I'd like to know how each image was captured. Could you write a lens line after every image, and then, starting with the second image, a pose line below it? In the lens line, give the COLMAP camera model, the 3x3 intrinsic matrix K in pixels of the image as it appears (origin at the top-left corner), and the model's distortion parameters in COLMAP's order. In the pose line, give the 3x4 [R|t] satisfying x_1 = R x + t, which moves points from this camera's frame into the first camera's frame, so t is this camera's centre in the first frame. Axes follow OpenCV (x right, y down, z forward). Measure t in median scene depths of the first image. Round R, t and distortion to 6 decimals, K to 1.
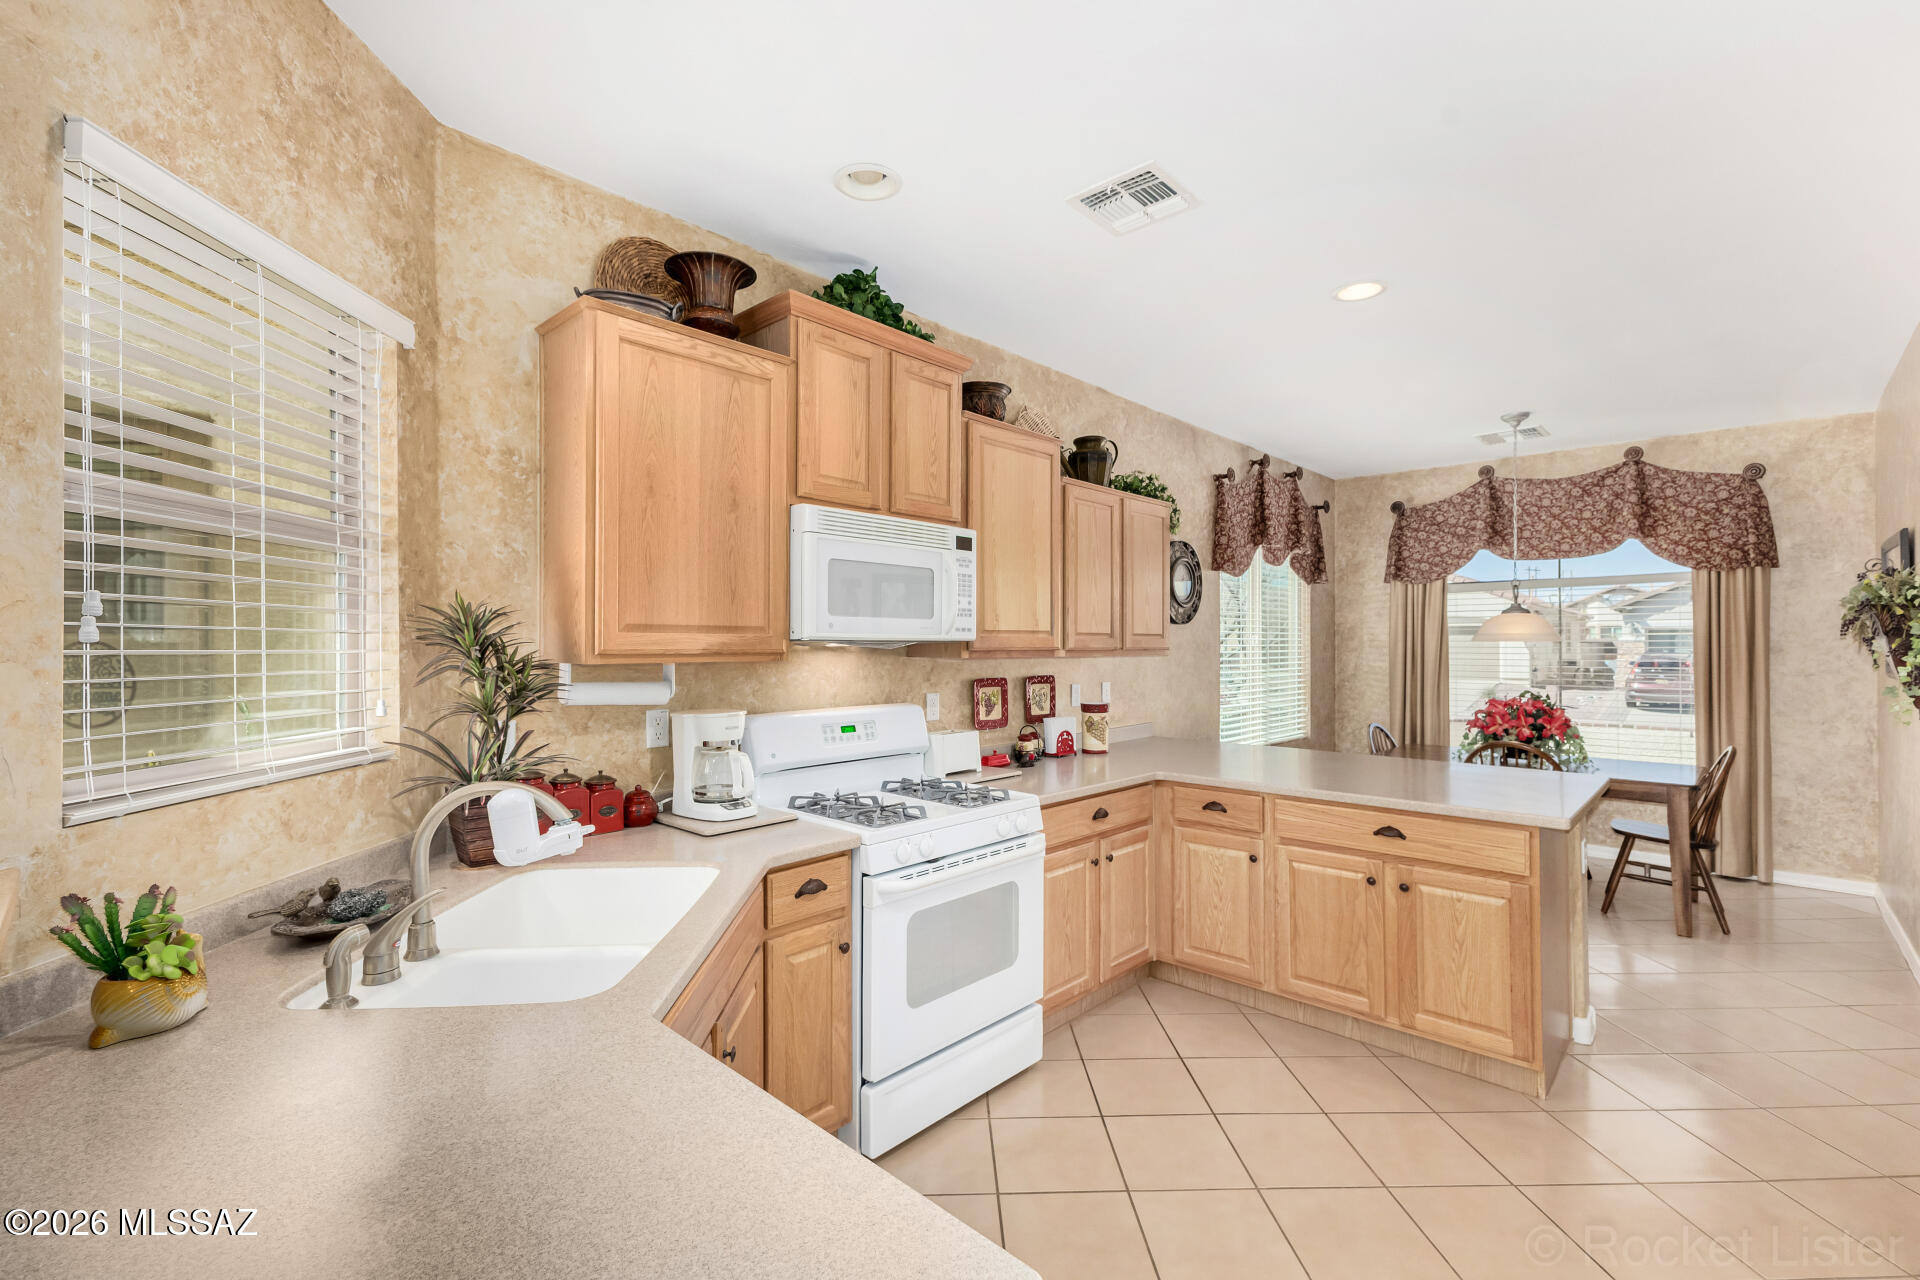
lens RADIAL K [[830.4, 0, 953.7], [0, 830.4, 637.8], [0, 0, 1]] dist [0.012770, -0.002947]
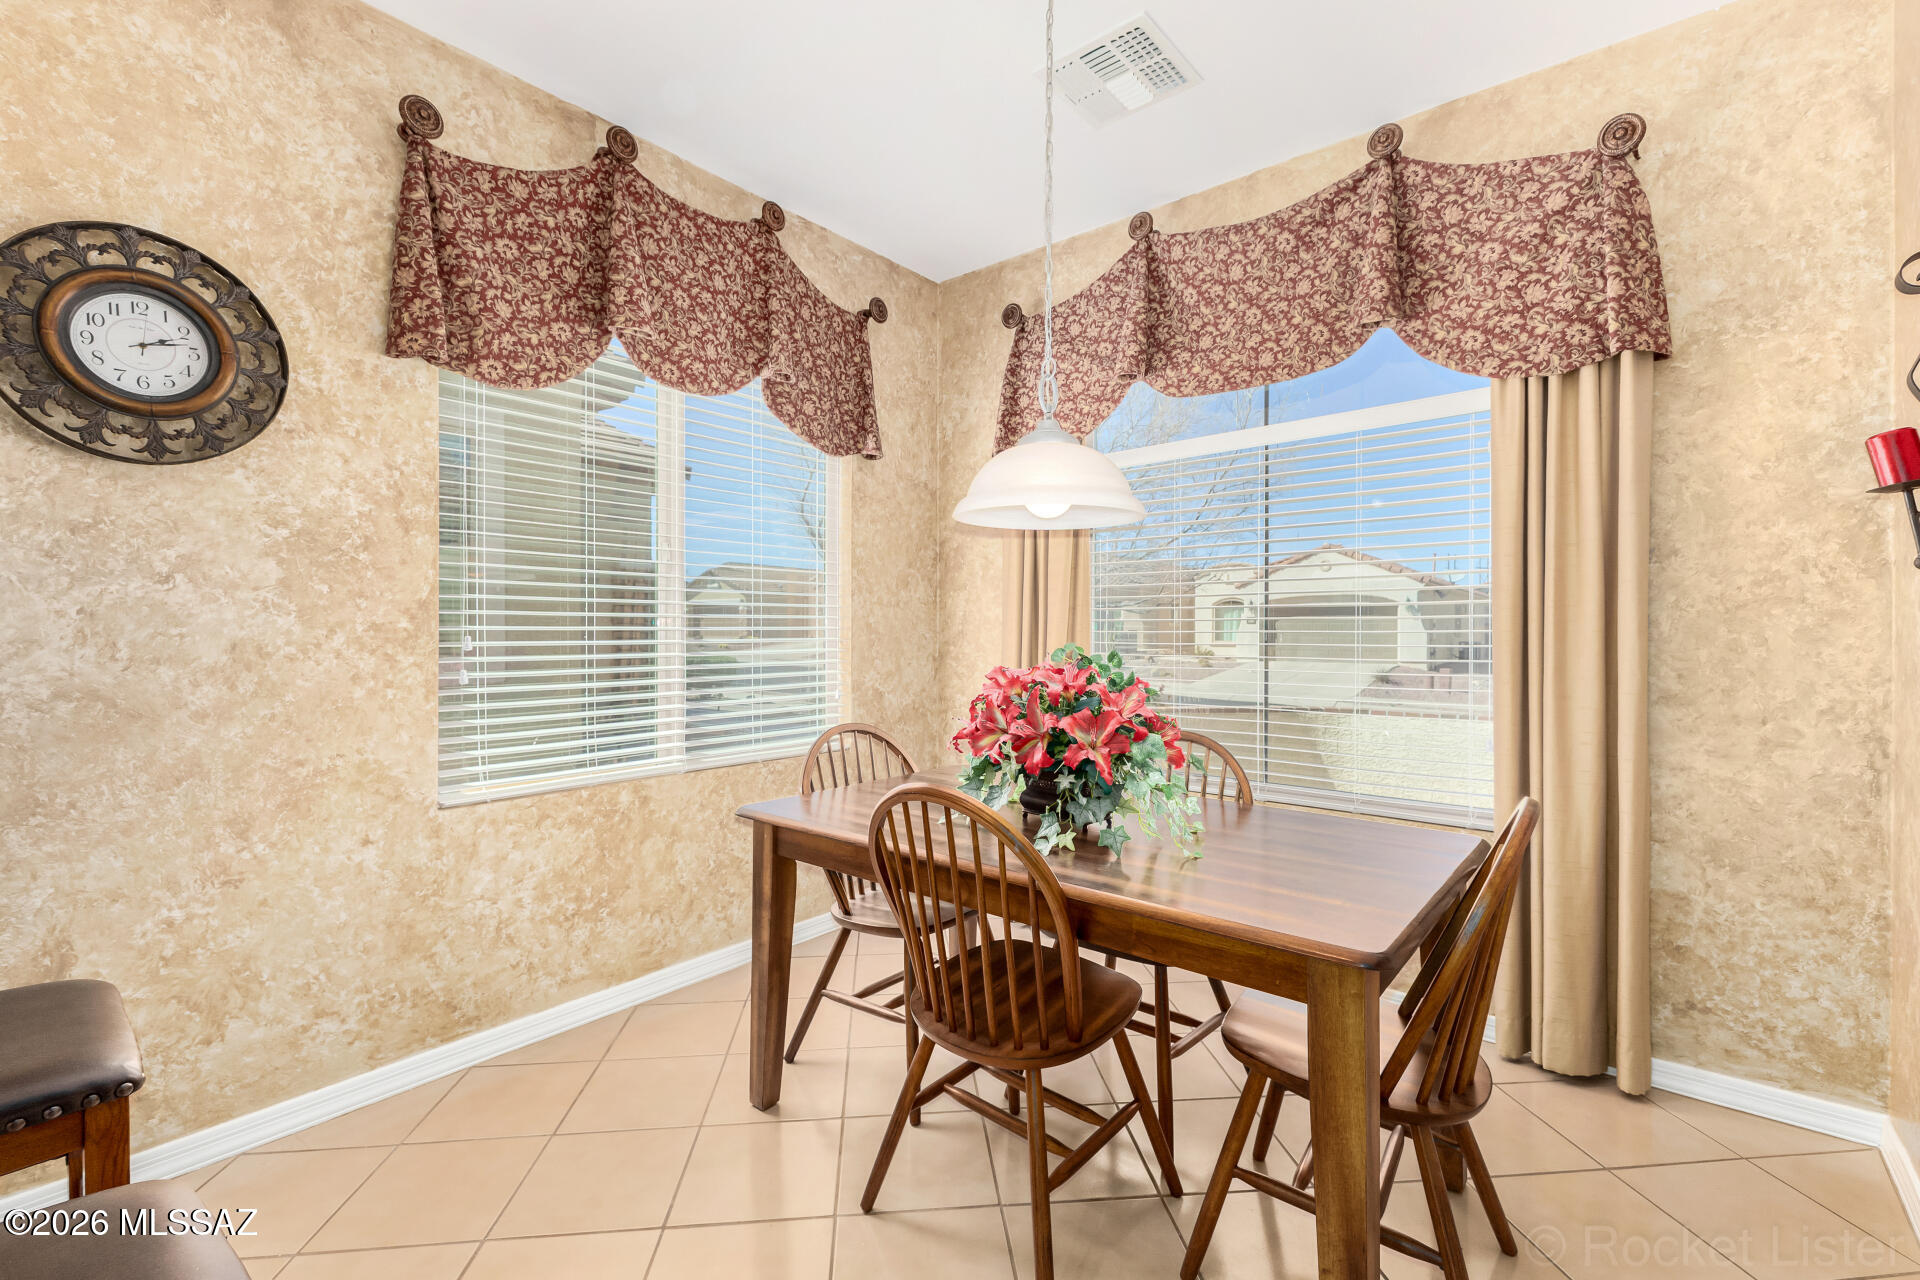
lens RADIAL K [[830.4, 0, 966.0], [0, 830.4, 631.3], [0, 0, 1]] dist [0.012770, -0.002947]
pose [[0.995669, 0.002868, 0.092928, 0.603267], [-0.003632, 0.999961, 0.008057, 0.055196], [-0.092902, -0.008360, 0.995640, 0.624221]]
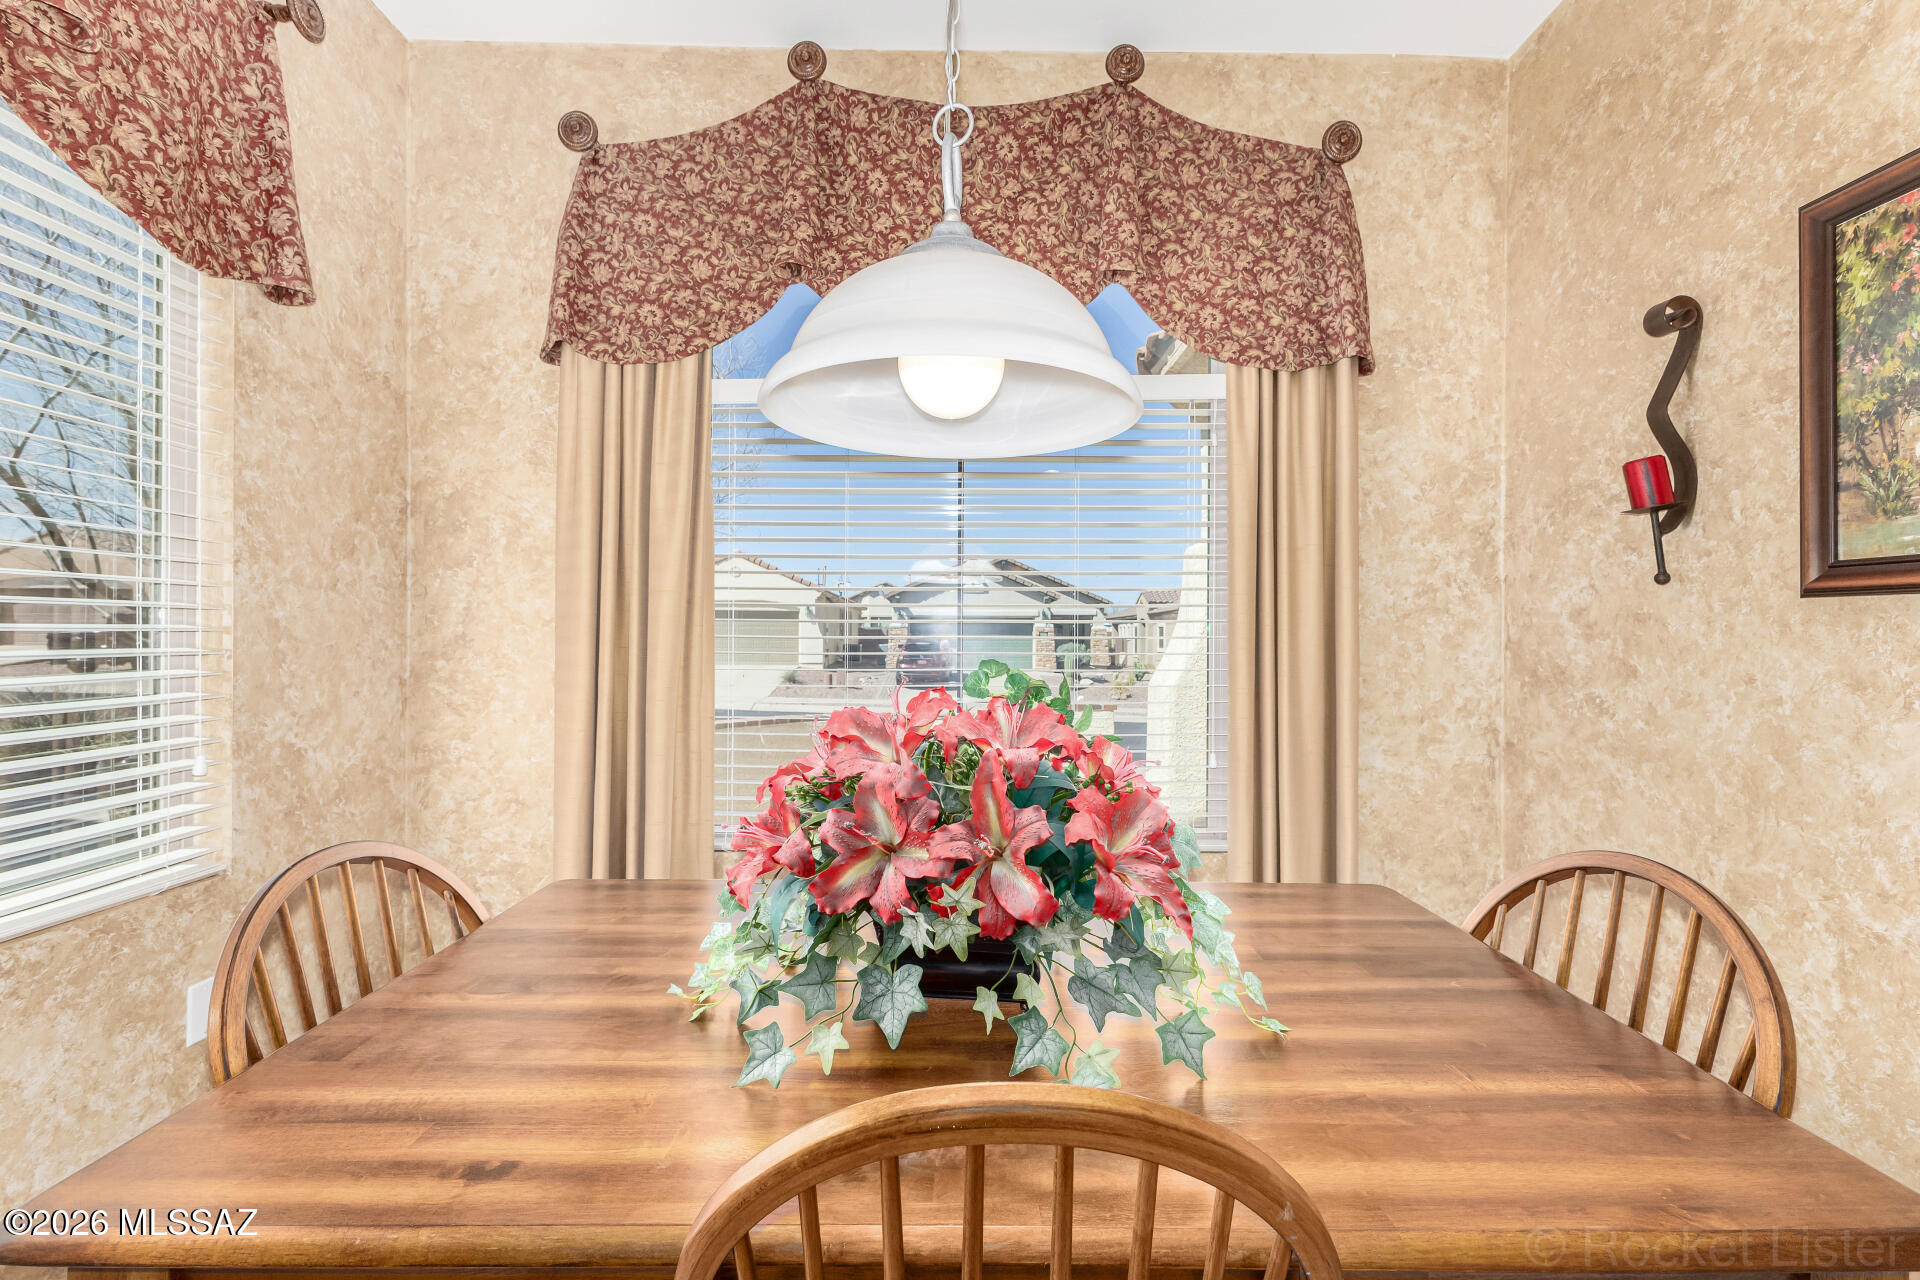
lens RADIAL K [[830.4, 0, 976.0], [0, 830.4, 636.0], [0, 0, 1]] dist [0.012770, -0.002947]
pose [[0.699036, 0.004340, 0.715073, 0.538442], [-0.011147, 0.999926, 0.004828, 0.056388], [-0.714999, -0.011345, 0.699033, 0.862965]]
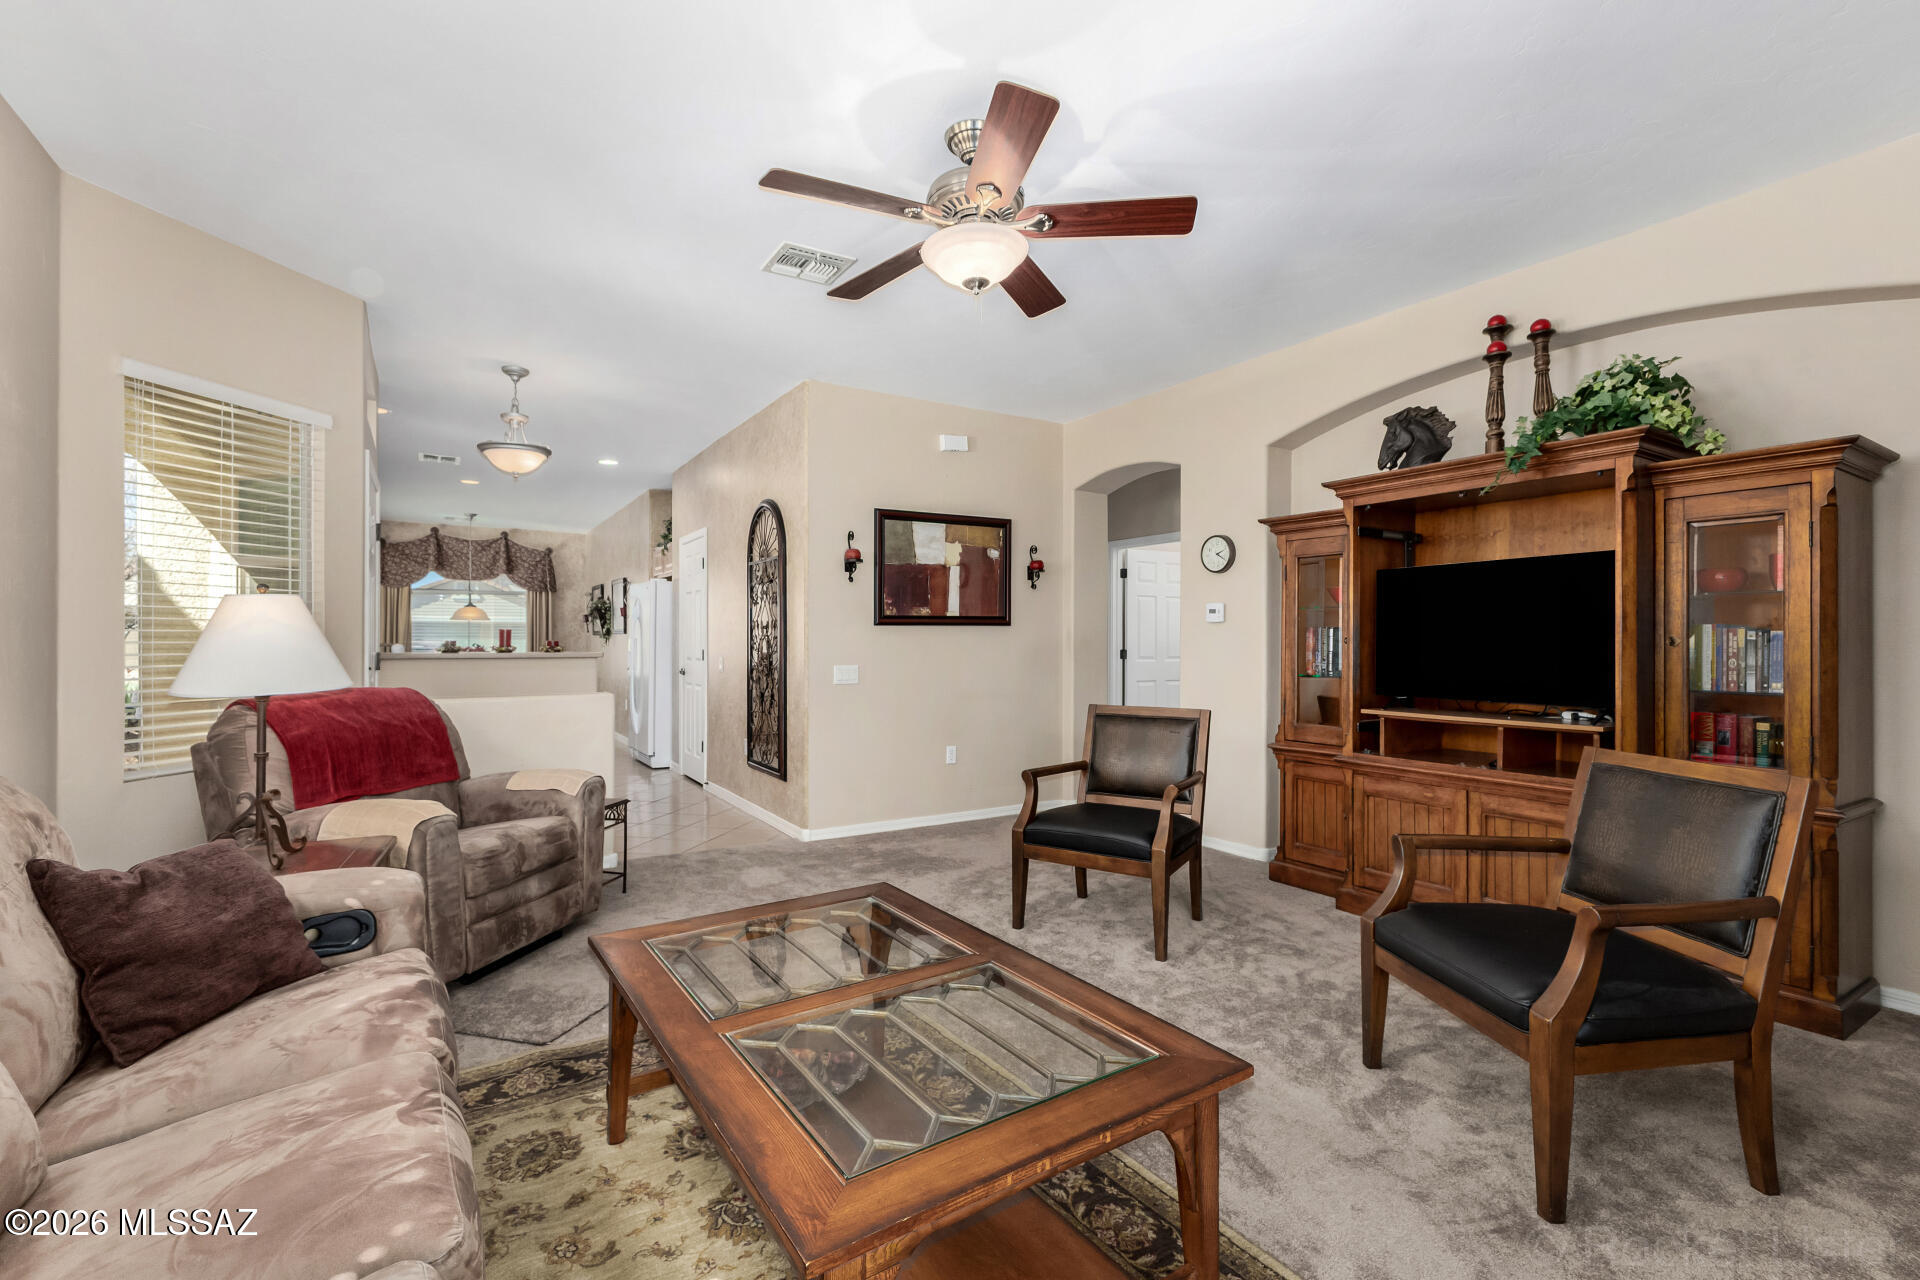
lens RADIAL K [[830.4, 0, 954.8], [0, 830.4, 630.0], [0, 0, 1]] dist [0.012770, -0.002947]
pose [[0.226543, 0.007492, 0.973972, -1.125803], [-0.007312, 0.999955, -0.005991, 0.032361], [-0.973974, -0.005764, 0.226588, -0.682679]]
